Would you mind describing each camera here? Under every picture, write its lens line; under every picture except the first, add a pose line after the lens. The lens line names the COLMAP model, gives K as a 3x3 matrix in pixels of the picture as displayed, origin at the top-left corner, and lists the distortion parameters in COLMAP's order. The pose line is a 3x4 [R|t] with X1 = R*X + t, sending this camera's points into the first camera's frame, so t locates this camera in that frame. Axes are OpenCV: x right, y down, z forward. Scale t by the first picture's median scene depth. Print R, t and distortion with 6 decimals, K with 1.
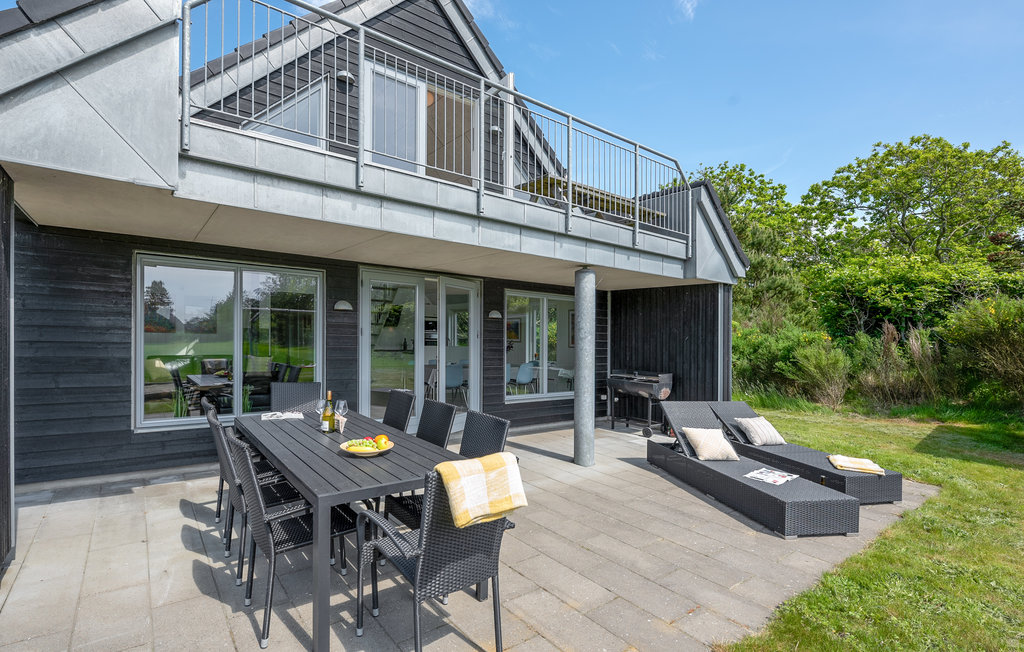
lens RADIAL K [[463.3, 0, 512.0], [0, 463.3, 326.0], [0, 0, 1]] dist [0.011393, 0.000144]
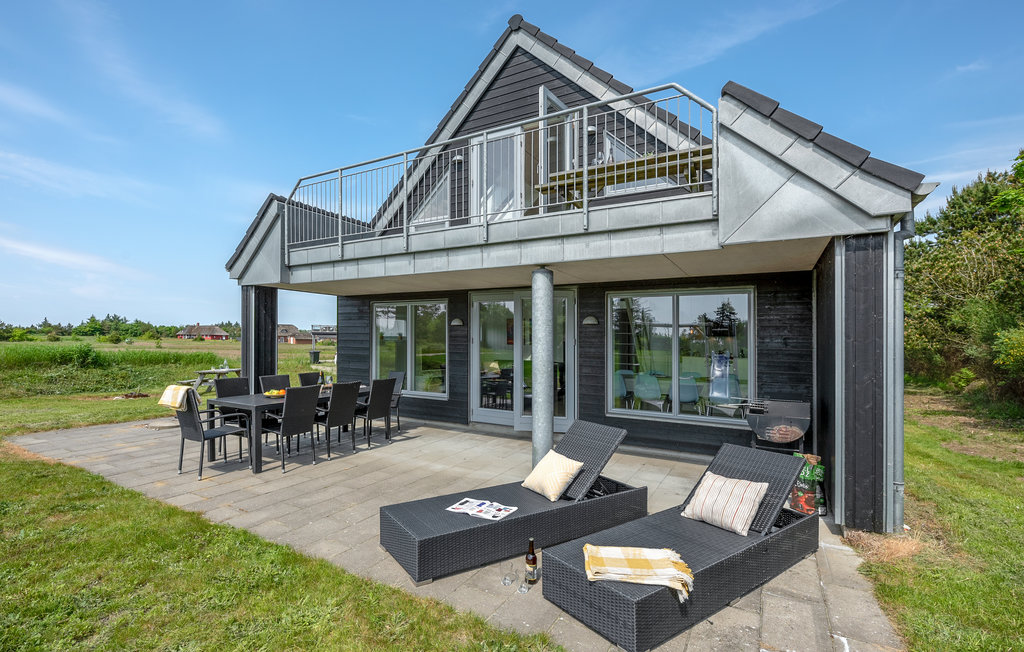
lens RADIAL K [[463.3, 0, 512.0], [0, 463.3, 326.0], [0, 0, 1]] dist [0.011393, 0.000144]
pose [[0.359600, -0.063296, -0.930957, 1.107243], [0.008084, 0.997871, -0.064723, 0.061439], [0.933071, 0.015749, 0.359346, 0.651872]]
